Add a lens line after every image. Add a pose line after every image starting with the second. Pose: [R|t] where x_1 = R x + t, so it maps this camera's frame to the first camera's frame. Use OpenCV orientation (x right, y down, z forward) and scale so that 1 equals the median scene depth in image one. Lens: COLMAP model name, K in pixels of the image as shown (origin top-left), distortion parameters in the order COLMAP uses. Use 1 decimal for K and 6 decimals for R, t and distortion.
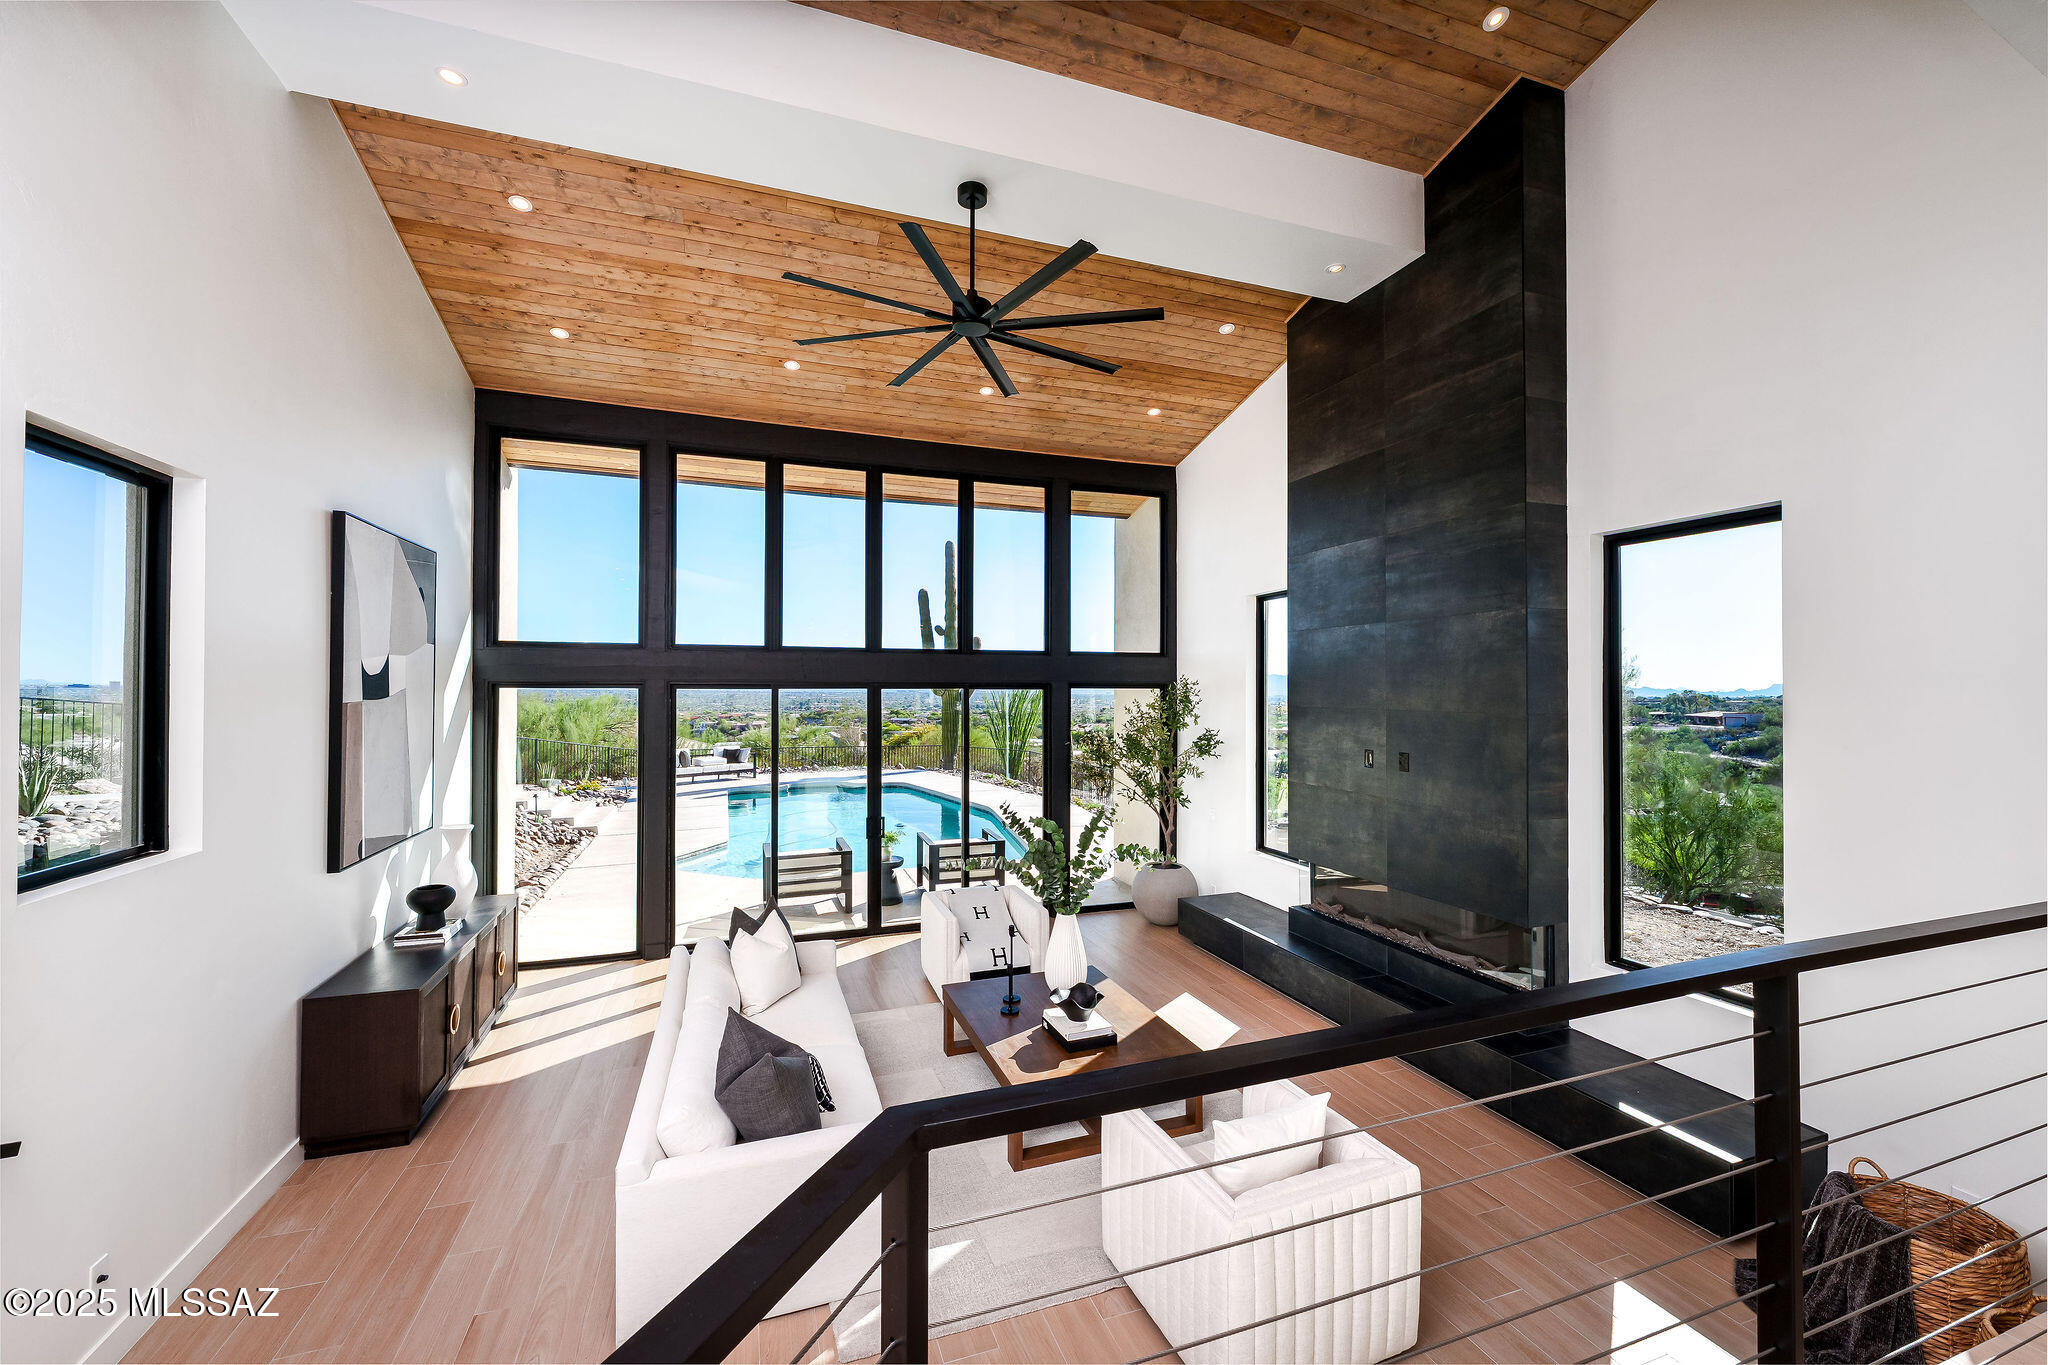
lens RADIAL K [[830.2, 0, 1017.9], [0, 830.2, 683.4], [0, 0, 1]] dist [-0.001271, -0.000748]
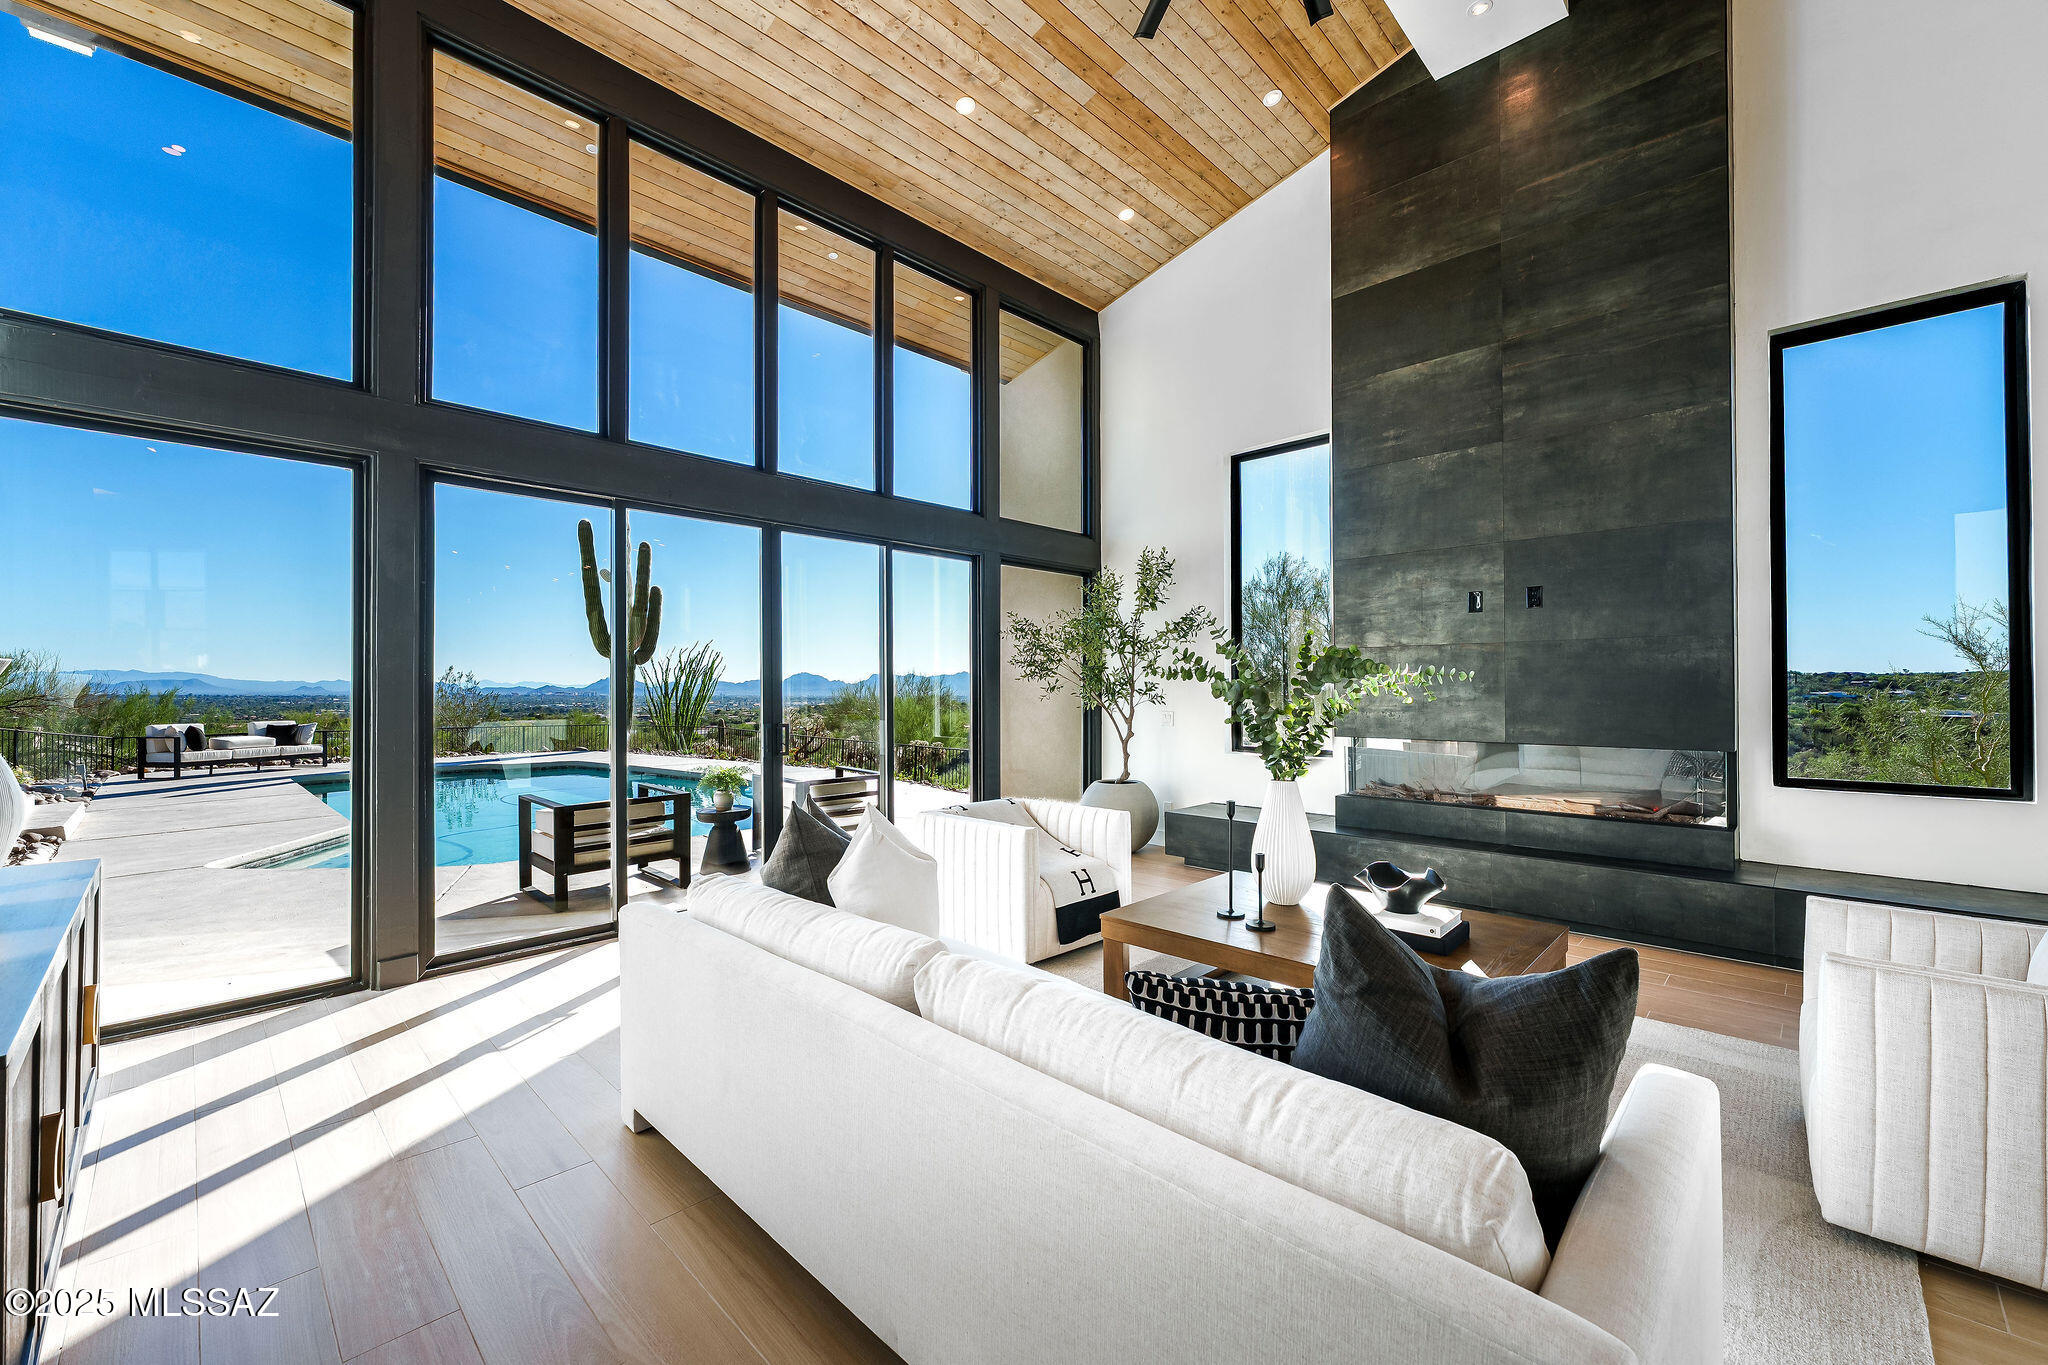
lens RADIAL K [[830.2, 0, 1021.4], [0, 830.2, 685.8], [0, 0, 1]] dist [-0.001271, -0.000748]
pose [[0.893674, -0.003771, 0.448700, -0.345242], [0.003503, 0.999993, 0.001429, 0.154531], [-0.448702, 0.000295, 0.893681, 0.382526]]
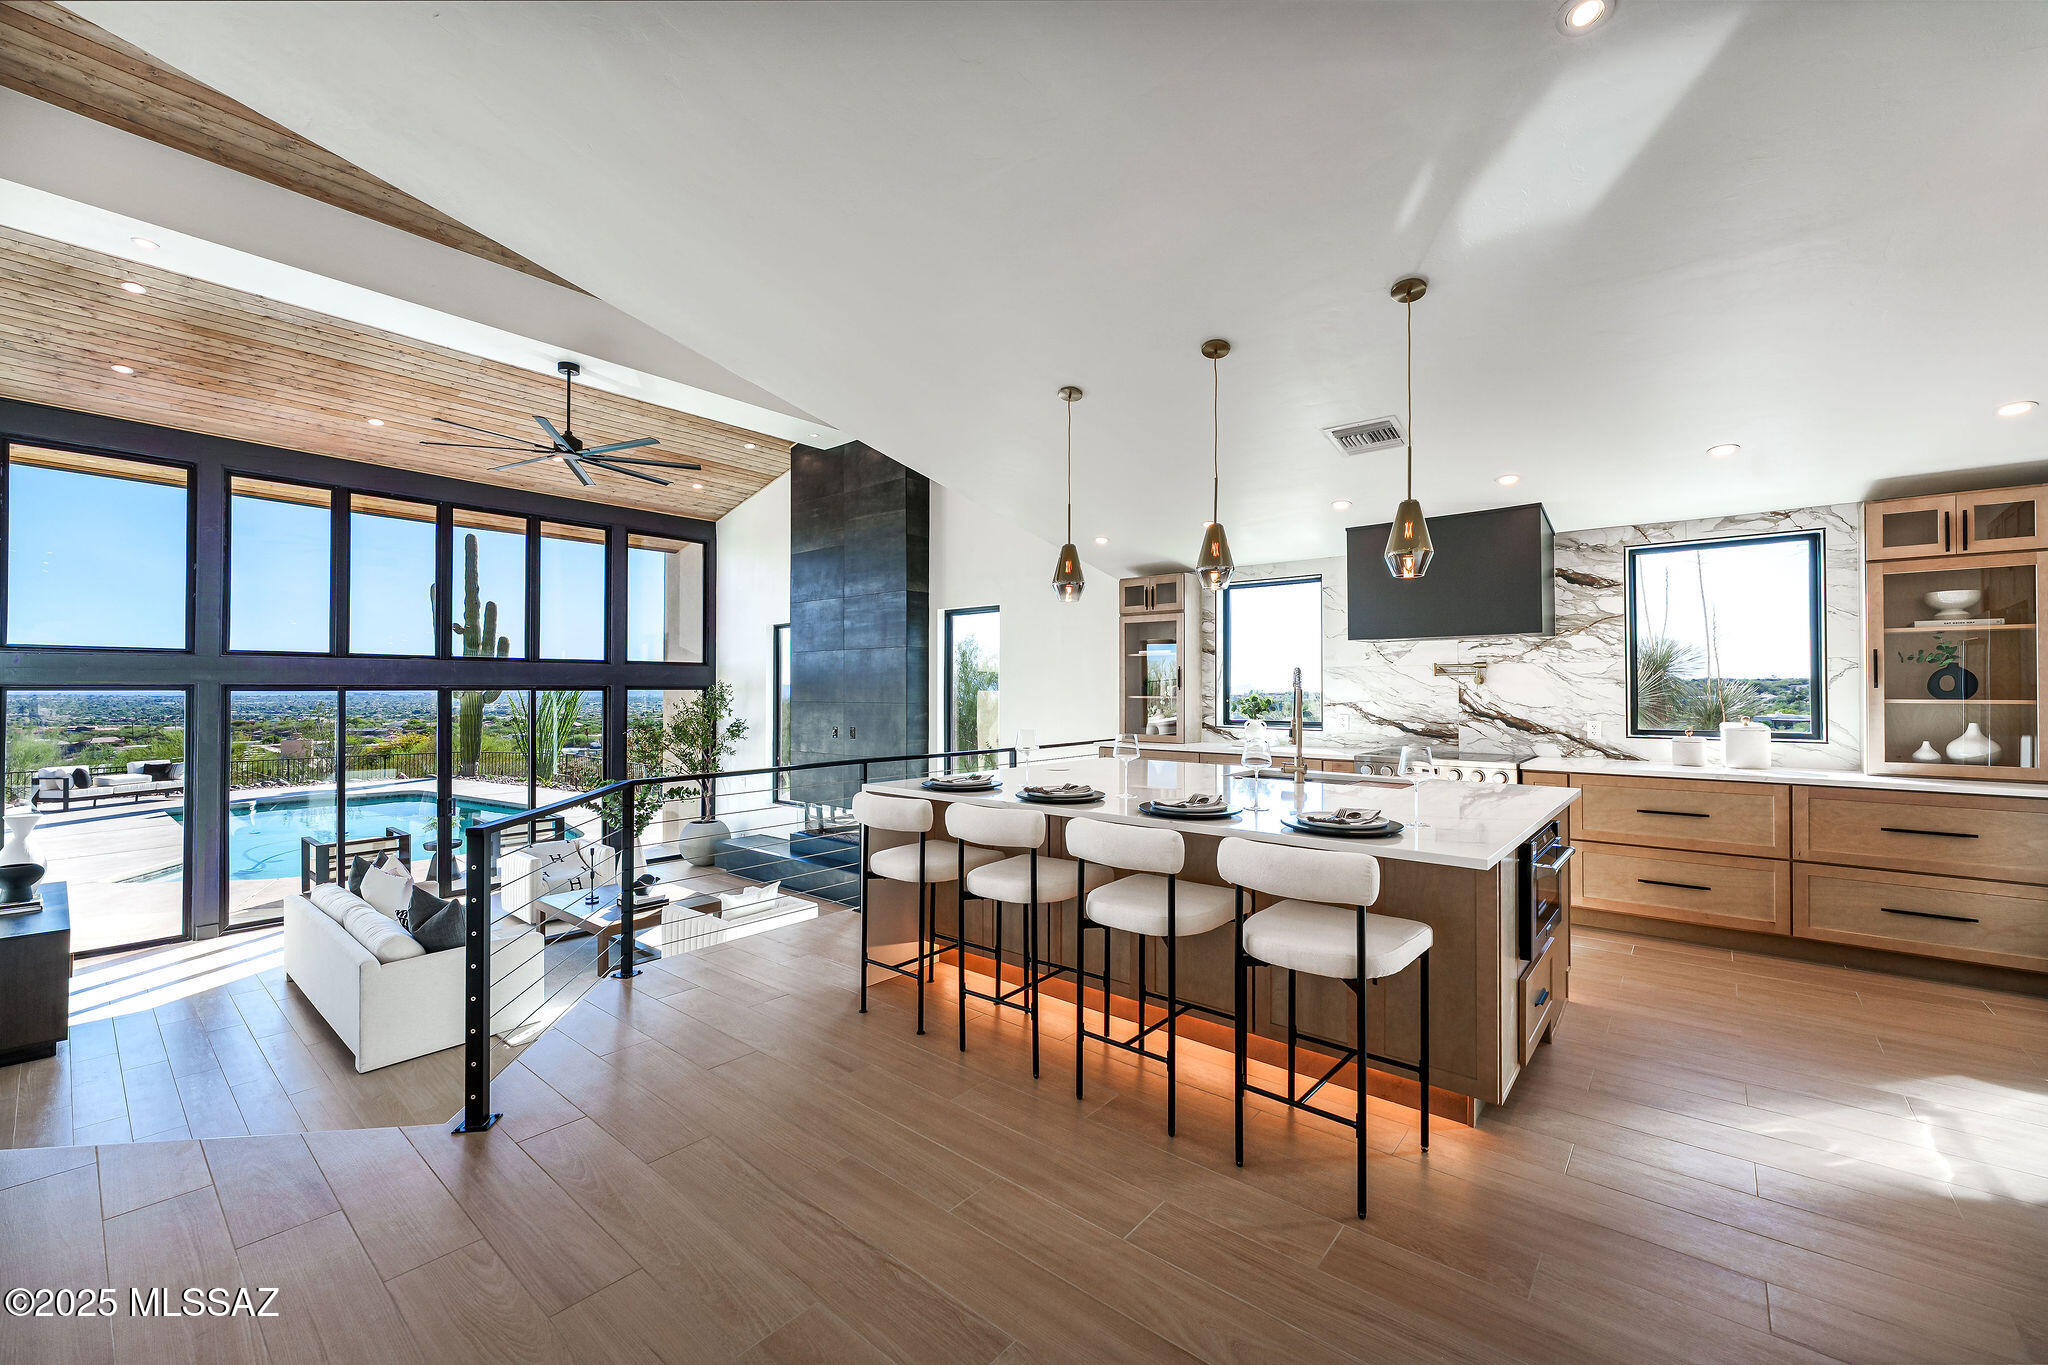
lens RADIAL K [[830.2, 0, 1040.5], [0, 830.2, 681.3], [0, 0, 1]] dist [-0.001271, -0.000748]
pose [[0.852596, 0.002358, 0.522565, -0.079795], [-0.000954, 0.999995, -0.002957, -0.004668], [-0.522569, 0.002023, 0.852595, -0.541043]]
